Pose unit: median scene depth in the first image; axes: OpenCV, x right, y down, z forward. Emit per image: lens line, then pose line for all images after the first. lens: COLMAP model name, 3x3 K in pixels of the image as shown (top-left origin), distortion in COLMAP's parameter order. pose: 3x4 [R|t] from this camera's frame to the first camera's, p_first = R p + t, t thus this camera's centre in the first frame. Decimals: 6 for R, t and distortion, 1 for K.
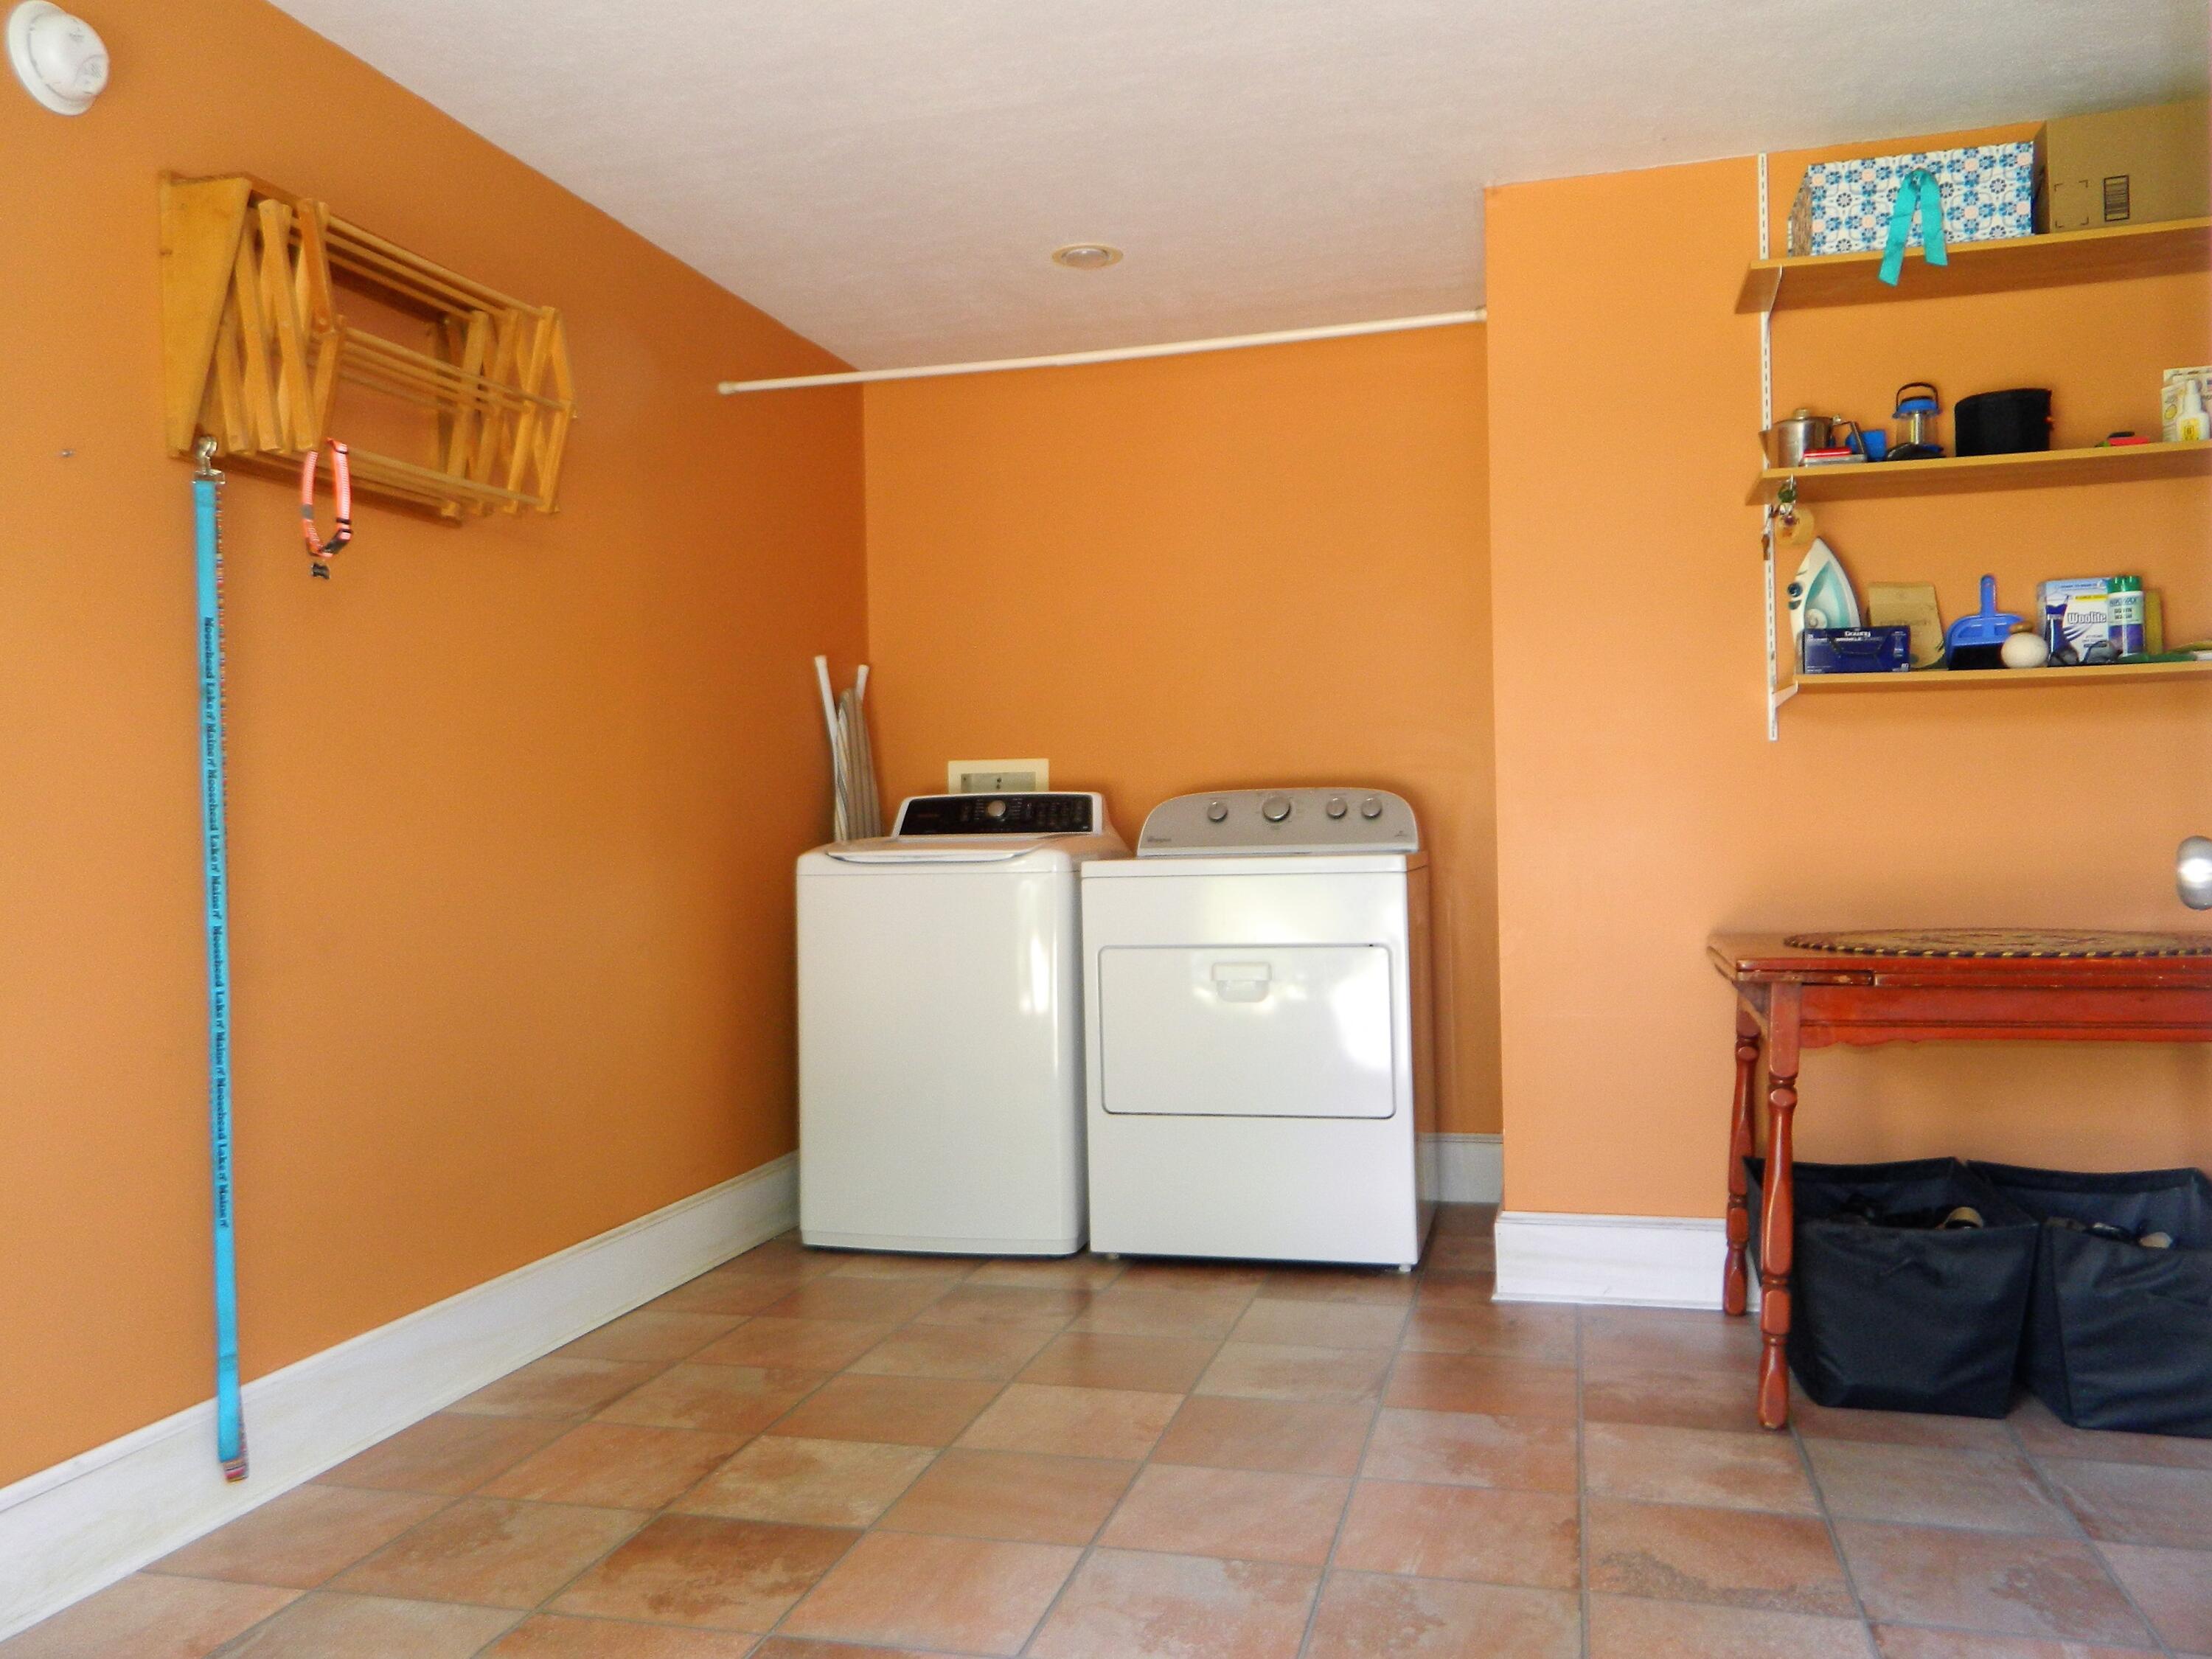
lens RADIAL K [[1766.8, 0, 1134.3], [0, 1766.8, 818.6], [0, 0, 1]] dist [0.041999, -0.005694]
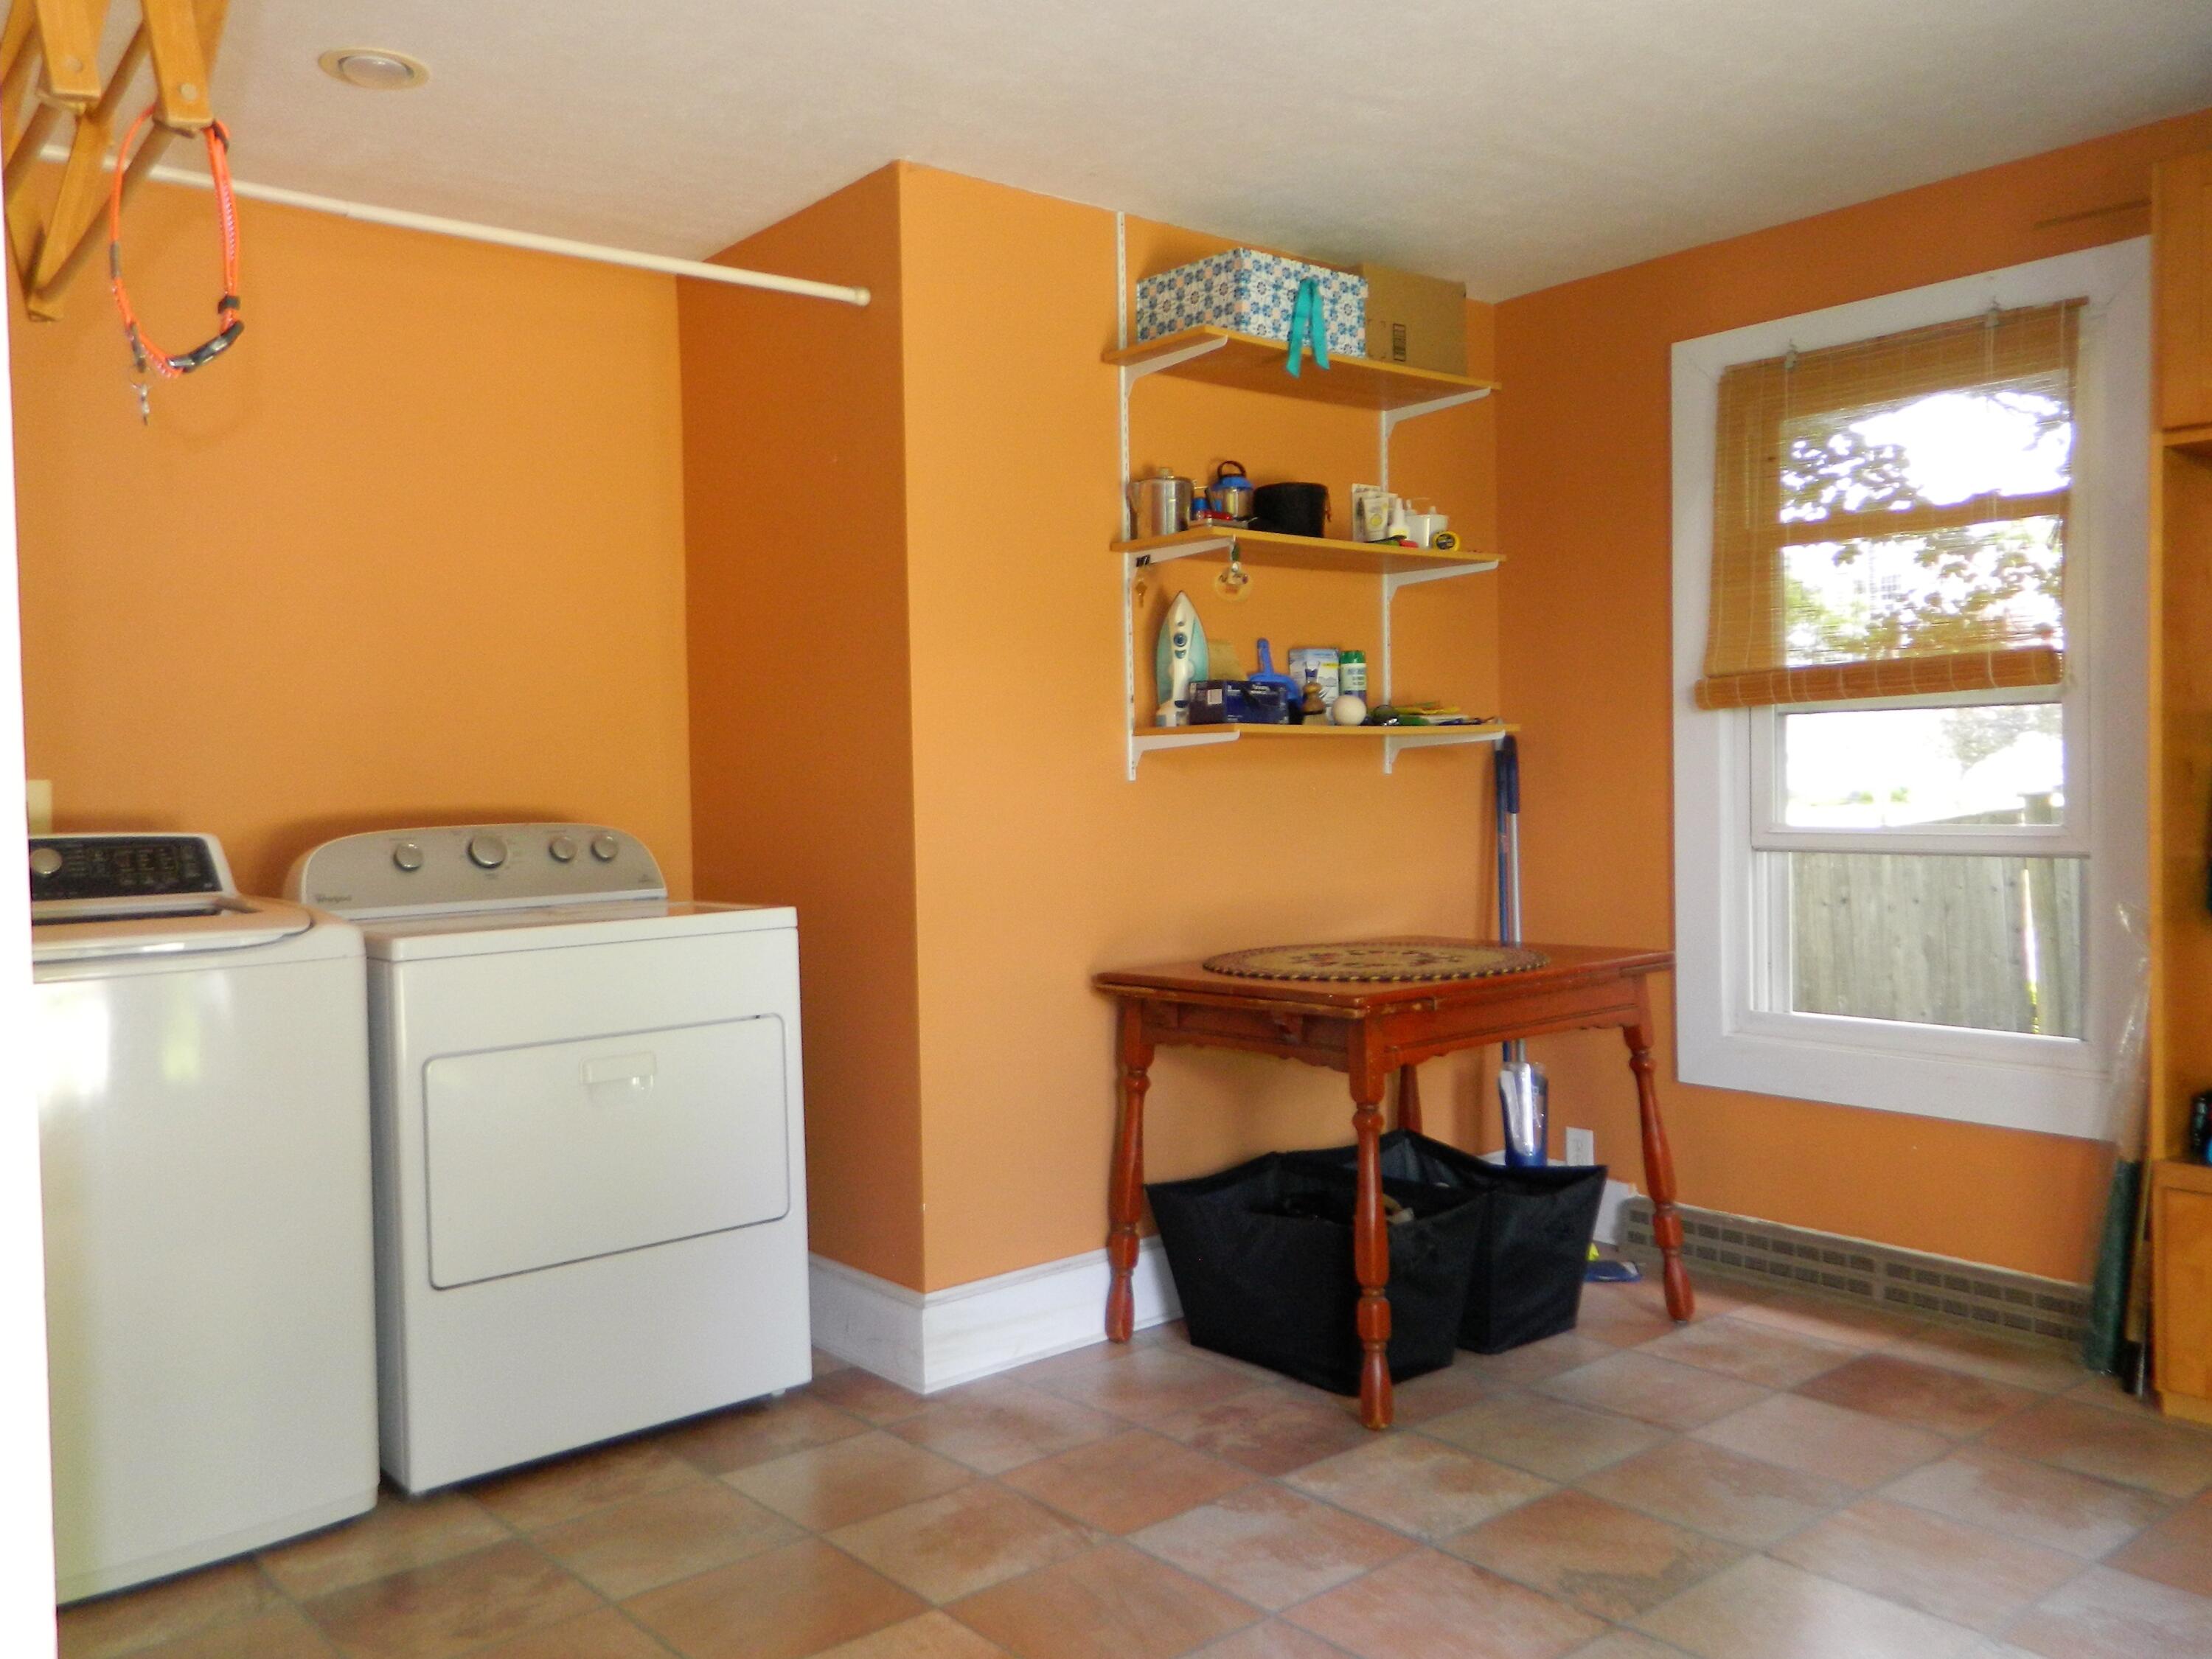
lens RADIAL K [[1766.8, 0, 1134.3], [0, 1766.8, 818.6], [0, 0, 1]] dist [0.041999, -0.005694]
pose [[0.590250, -0.010885, 0.807147, -0.522467], [0.007826, 0.999939, 0.007762, -0.032636], [-0.807183, 0.001735, 0.590299, 0.426038]]
